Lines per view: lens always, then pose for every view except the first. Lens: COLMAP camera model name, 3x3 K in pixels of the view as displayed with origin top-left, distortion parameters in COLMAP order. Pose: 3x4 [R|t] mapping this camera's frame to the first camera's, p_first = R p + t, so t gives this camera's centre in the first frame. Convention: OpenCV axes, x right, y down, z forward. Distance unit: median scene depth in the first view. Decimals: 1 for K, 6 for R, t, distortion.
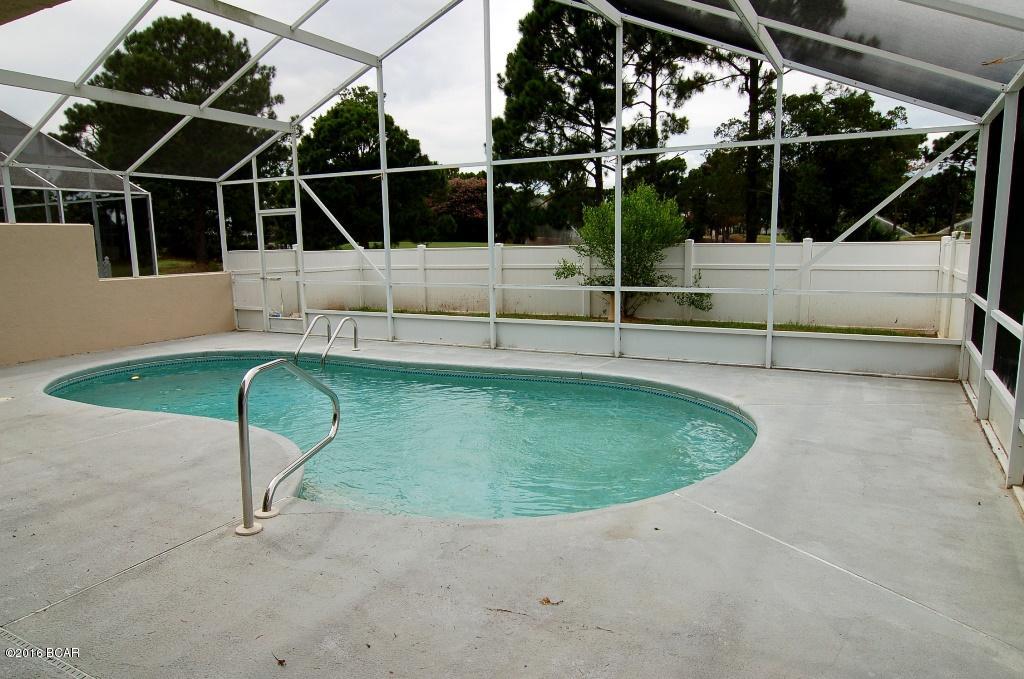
lens RADIAL K [[706.1, 0, 512.0], [0, 706.1, 339.5], [0, 0, 1]] dist [-0.001618, -0.000274]
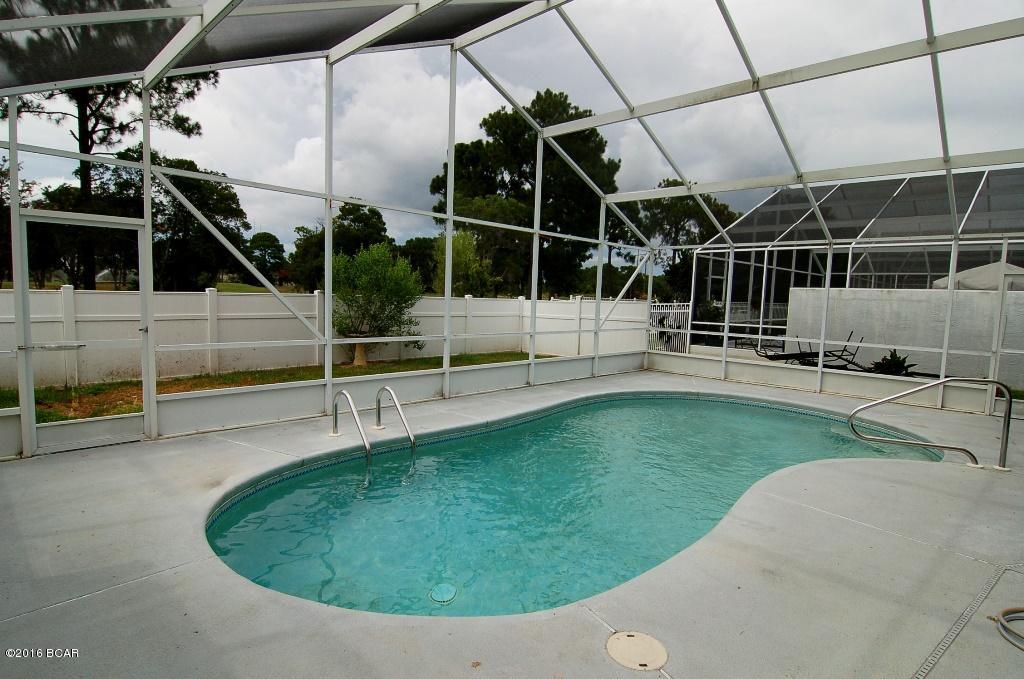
lens RADIAL K [[547.3, 0, 512.0], [0, 547.3, 339.5], [0, 0, 1]] dist [-0.013532, -0.001249]
pose [[0.319448, -0.039432, 0.946783, -0.648481], [0.098980, 0.995057, 0.008047, -0.057966], [-0.942420, 0.091142, 0.321772, 0.564506]]
